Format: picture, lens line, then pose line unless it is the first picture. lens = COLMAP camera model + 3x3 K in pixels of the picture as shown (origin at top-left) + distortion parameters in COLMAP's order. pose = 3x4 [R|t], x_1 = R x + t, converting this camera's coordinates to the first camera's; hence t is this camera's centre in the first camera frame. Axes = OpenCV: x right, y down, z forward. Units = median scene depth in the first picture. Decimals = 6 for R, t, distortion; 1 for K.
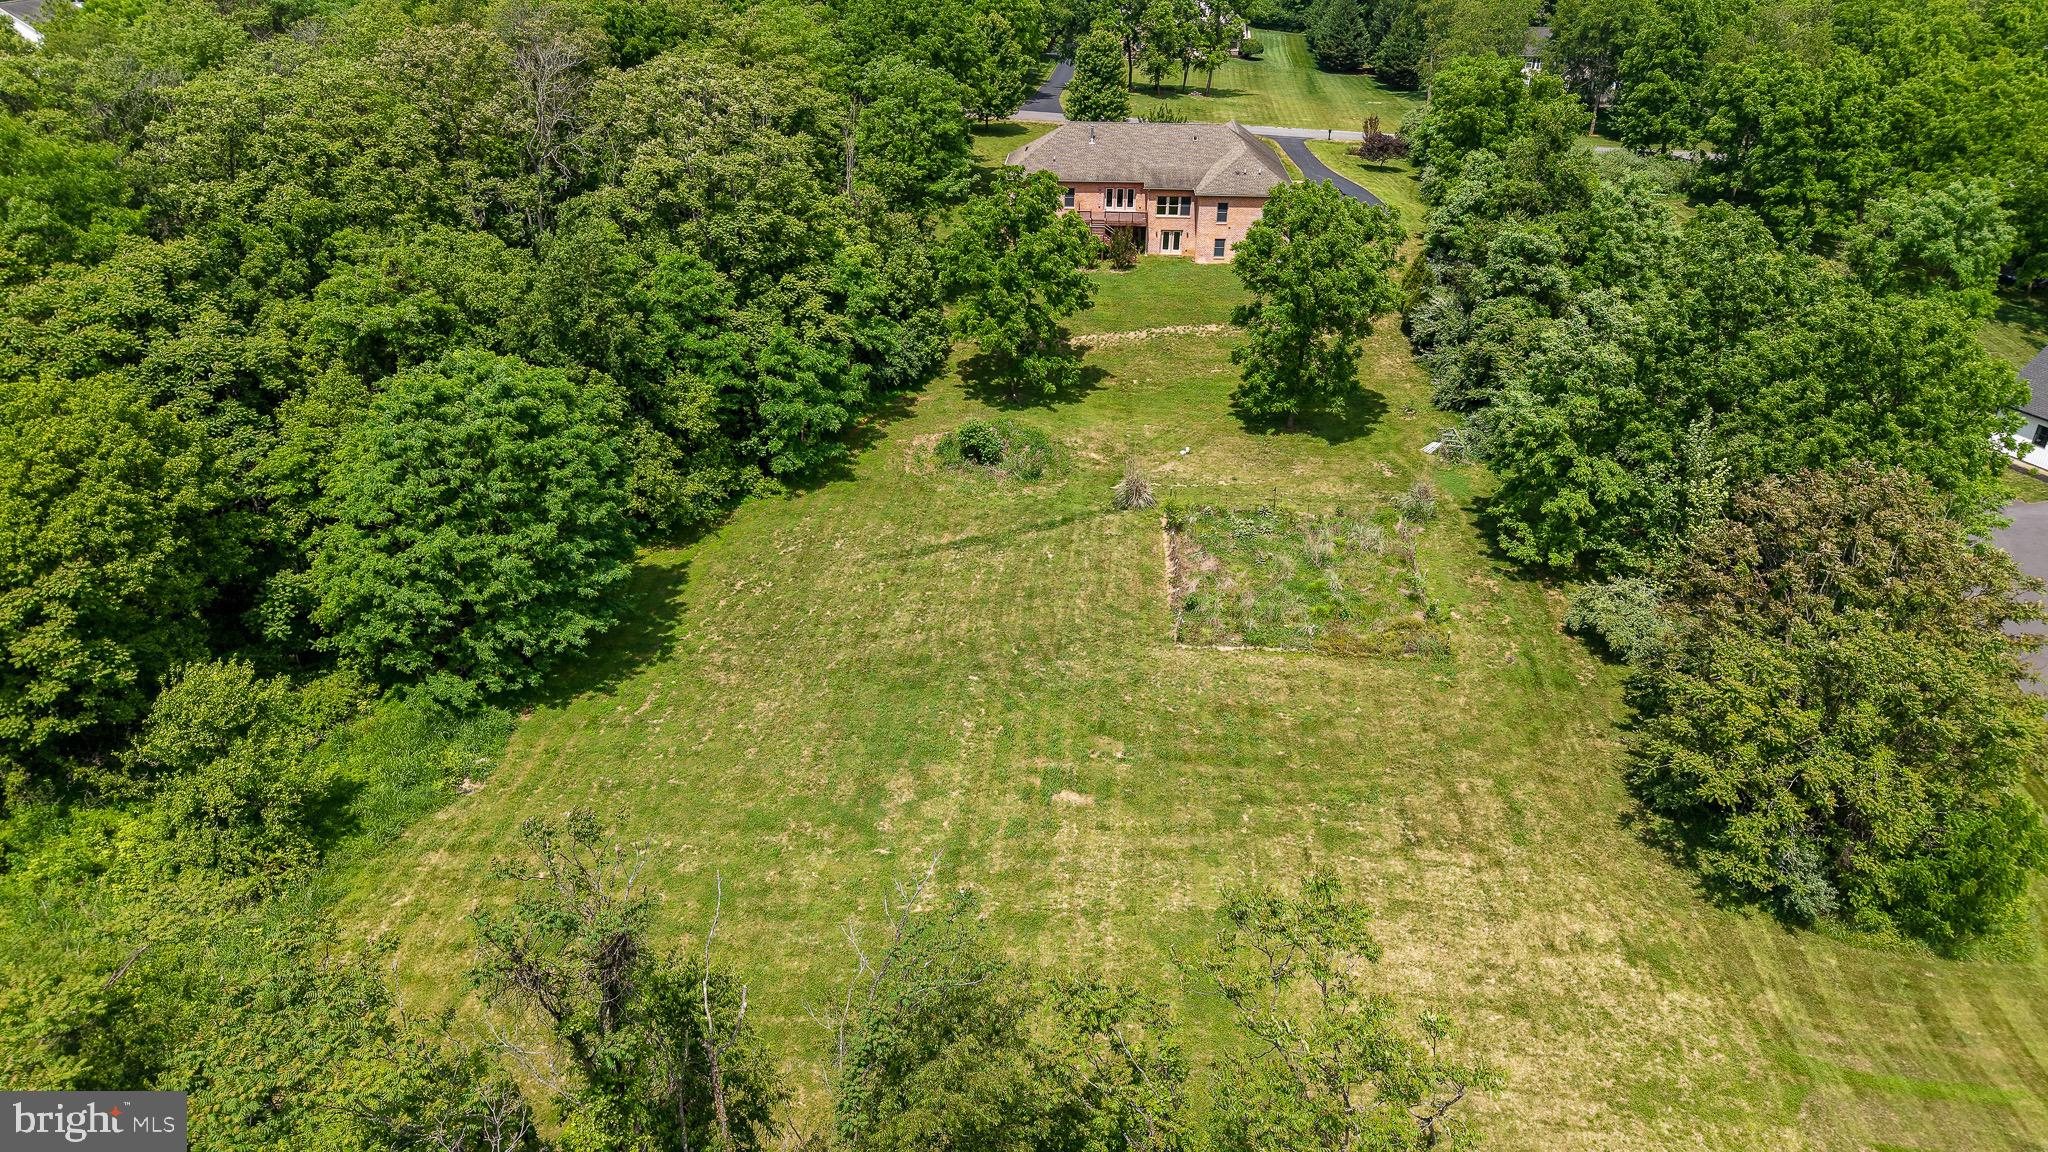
lens RADIAL K [[1368.2, 0, 1019.4], [0, 1368.2, 588.0], [0, 0, 1]] dist [0.029574, -0.030502]
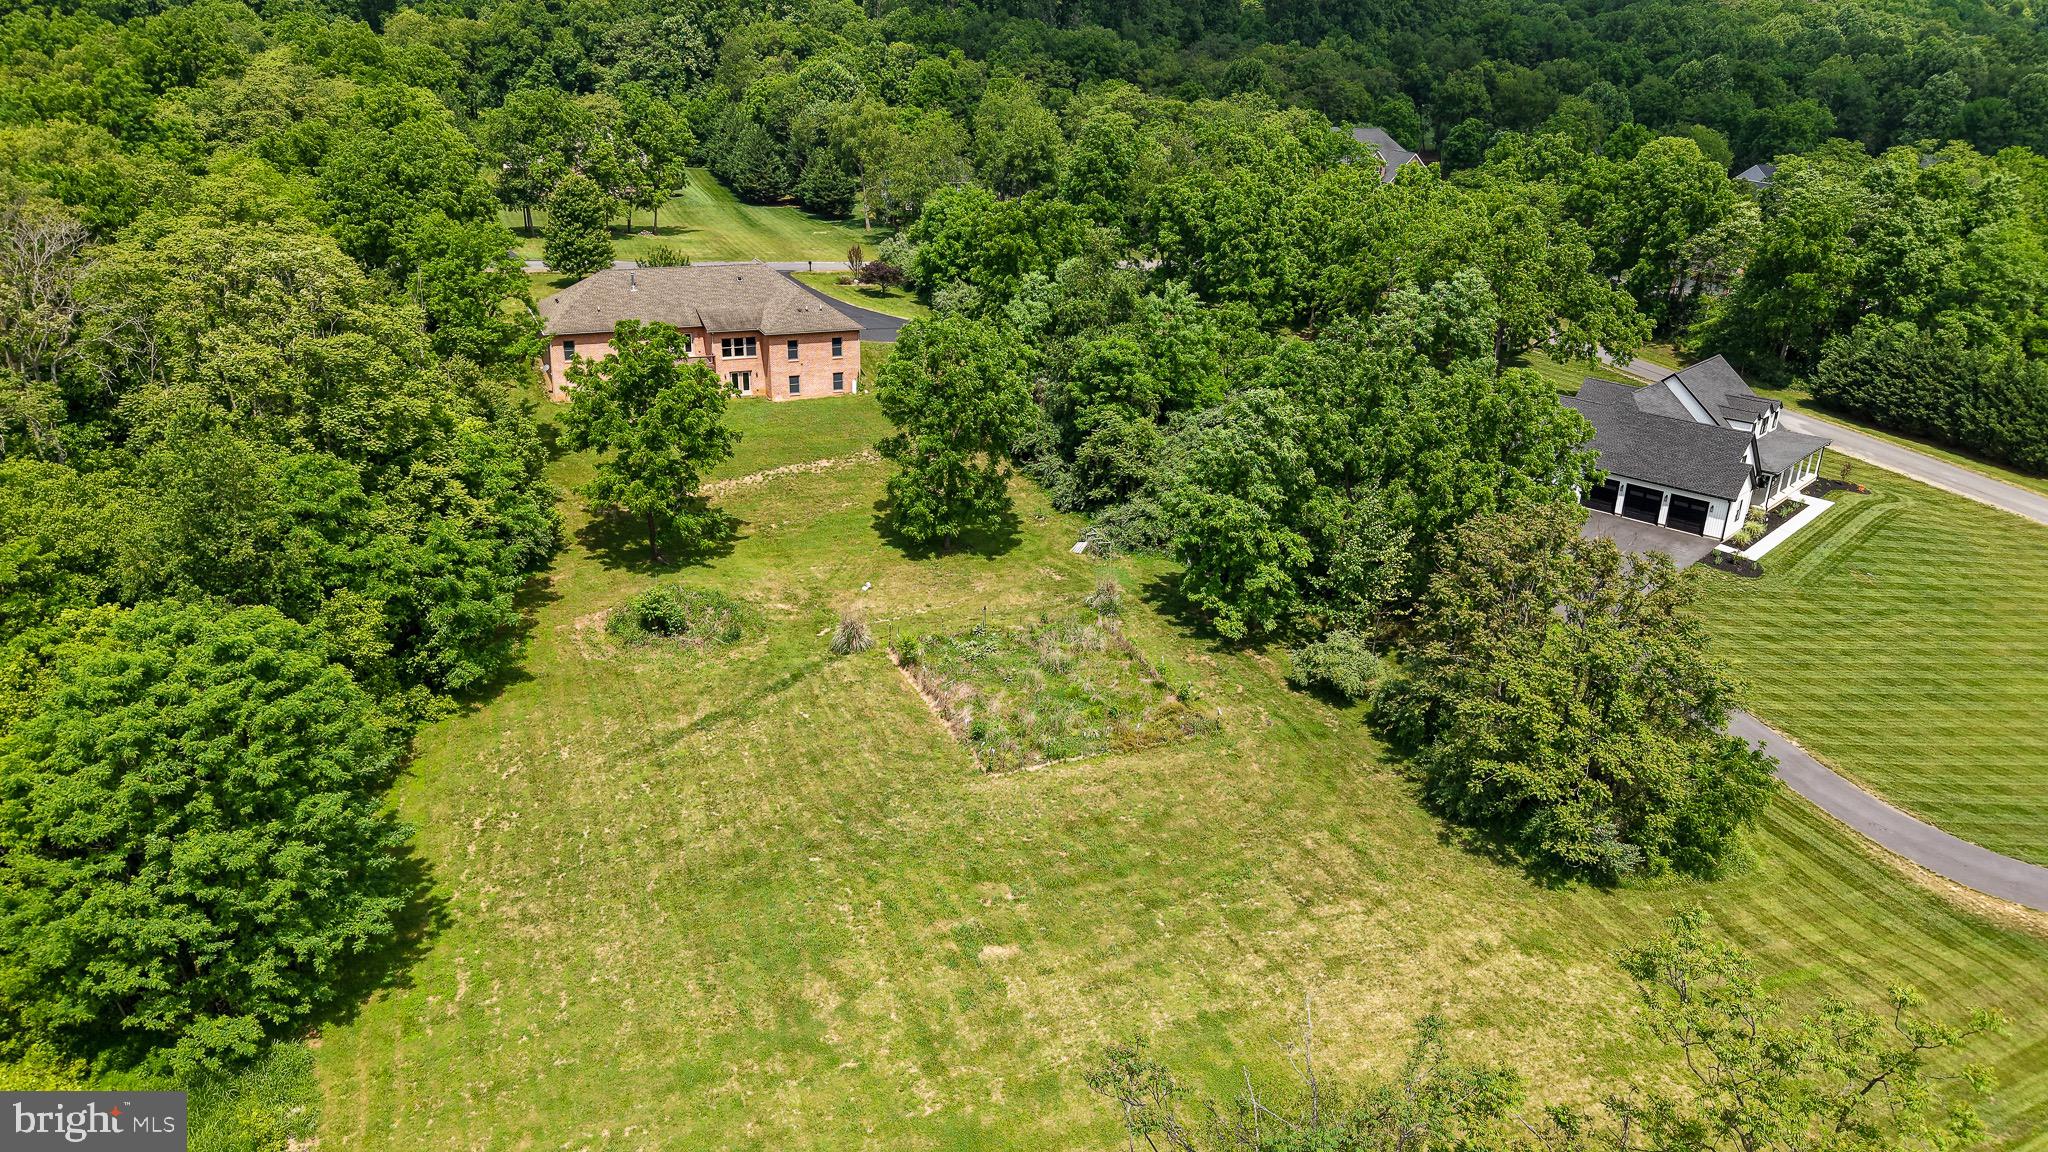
lens RADIAL K [[1408.1, 0, 1020.2], [0, 1408.1, 573.9], [0, 0, 1]] dist [0.075944, -0.114567]
pose [[0.888991, -0.158227, 0.429719, -0.204804], [0.200632, 0.978127, -0.054906, -0.029845], [-0.411632, 0.135027, 0.901292, 0.035536]]
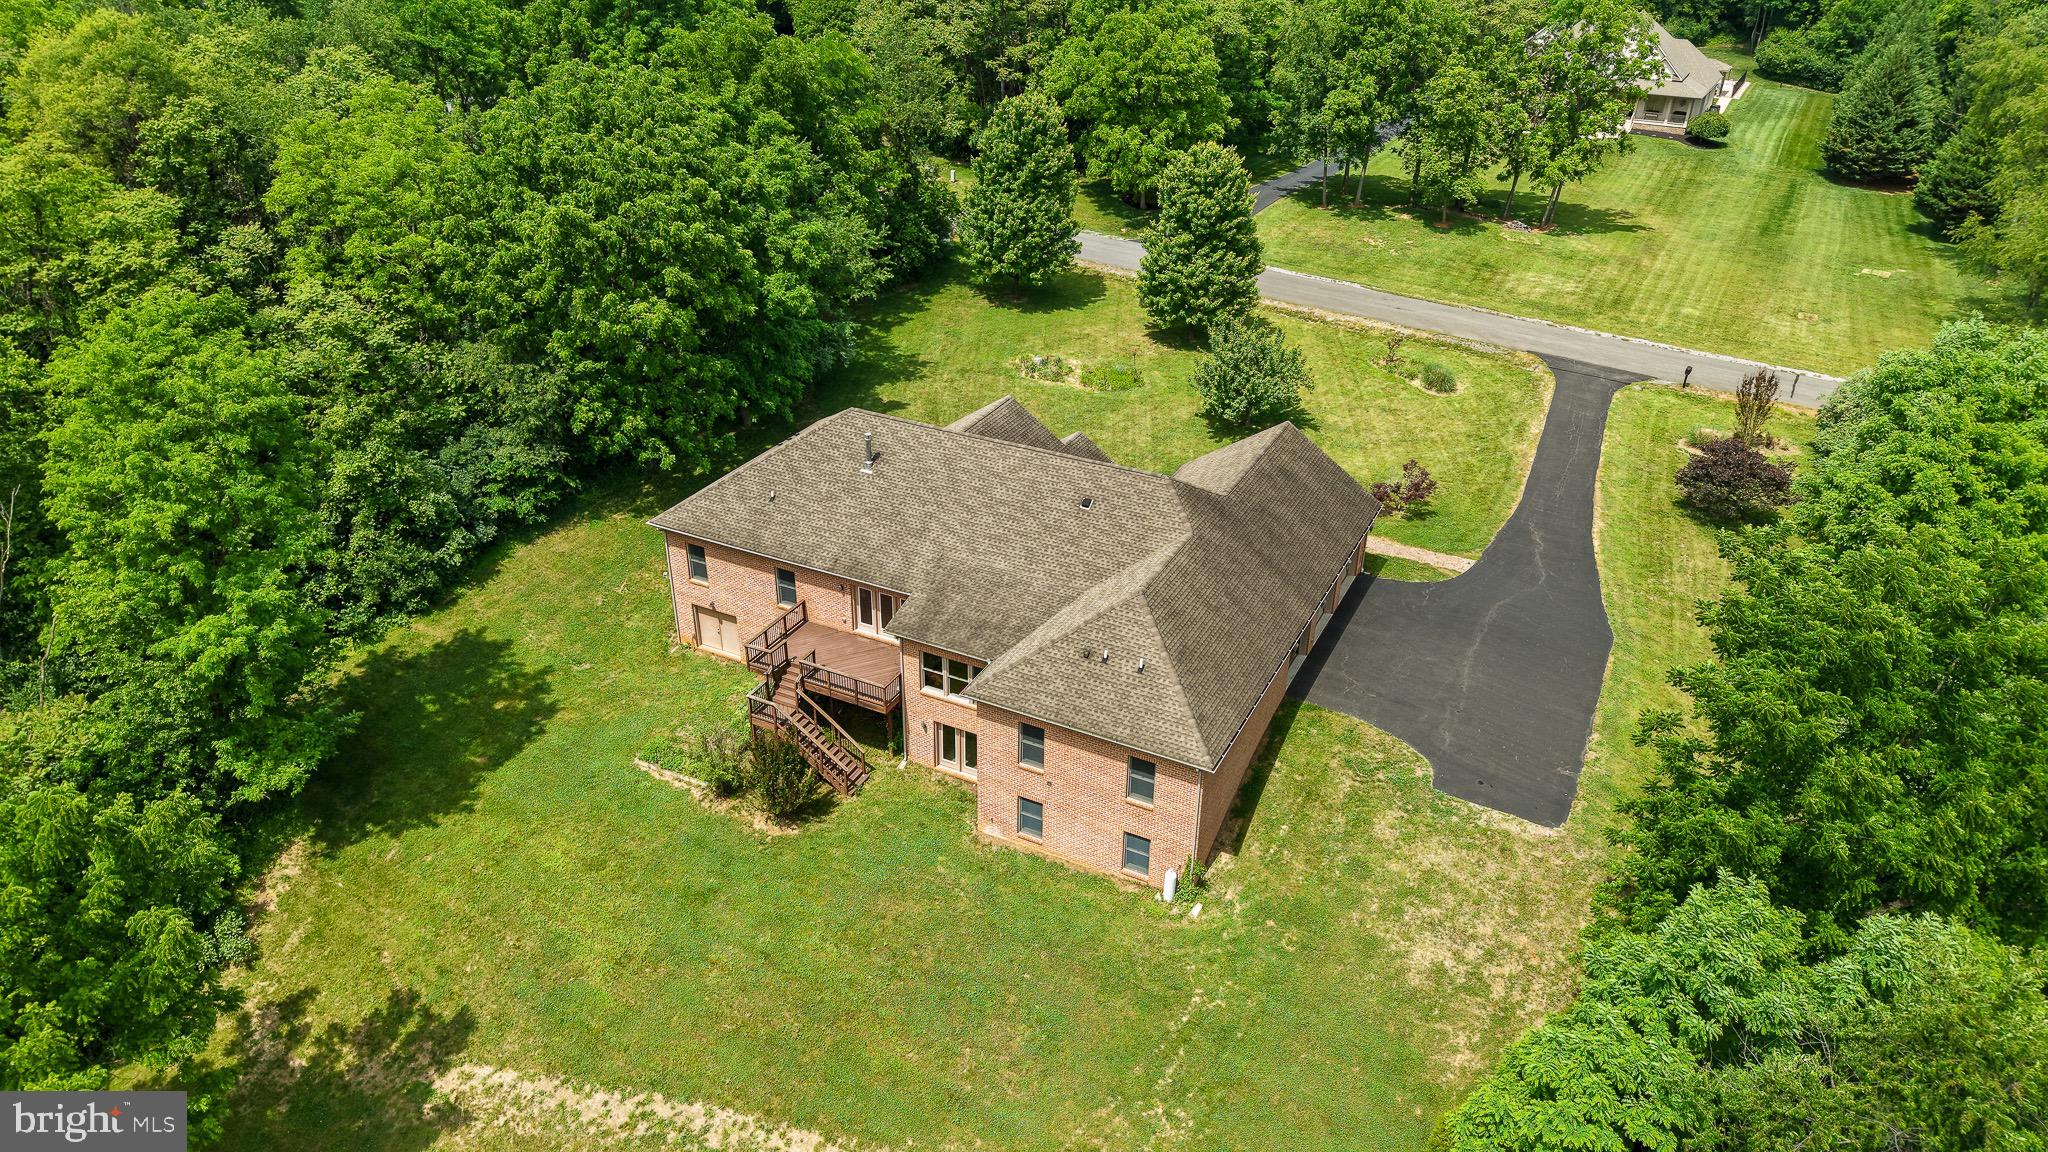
lens RADIAL K [[1361.9, 0, 1019.6], [0, 1361.9, 575.4], [0, 0, 1]] dist [0.053016, -0.066930]
pose [[0.916954, 0.195523, -0.347803, 0.319805], [-0.187615, 0.980609, 0.056635, -0.406704], [0.352132, 0.013321, 0.935856, 0.764126]]
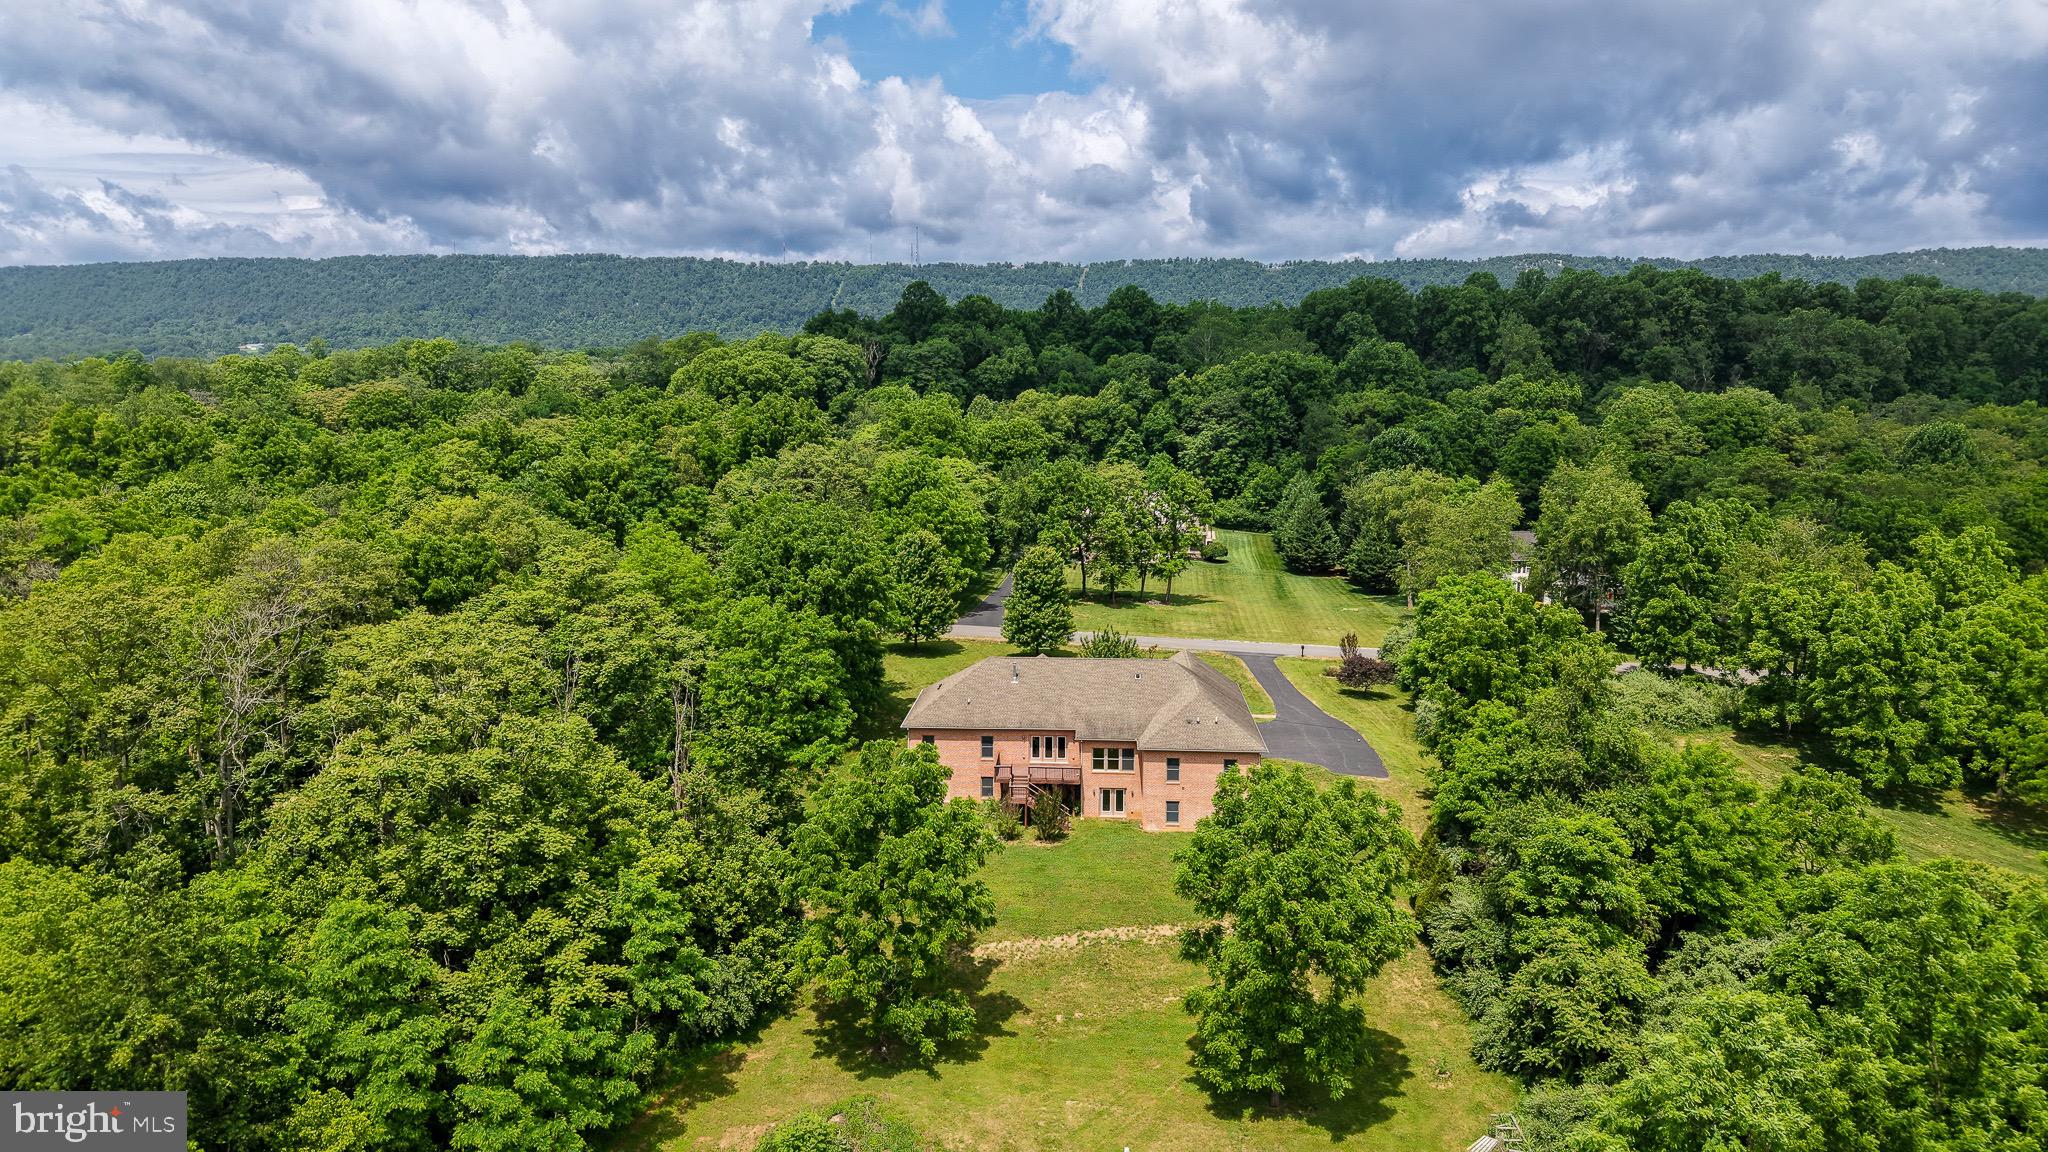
lens RADIAL K [[1360.0, 0, 1024.0], [0, 1360.0, 578.2], [0, 0, 1]] dist [0.116037, -0.177253]
pose [[0.999944, -0.009348, 0.004947, 0.068770], [0.010462, 0.942857, -0.333034, -0.135591], [-0.001551, 0.333067, 0.942902, 0.248053]]
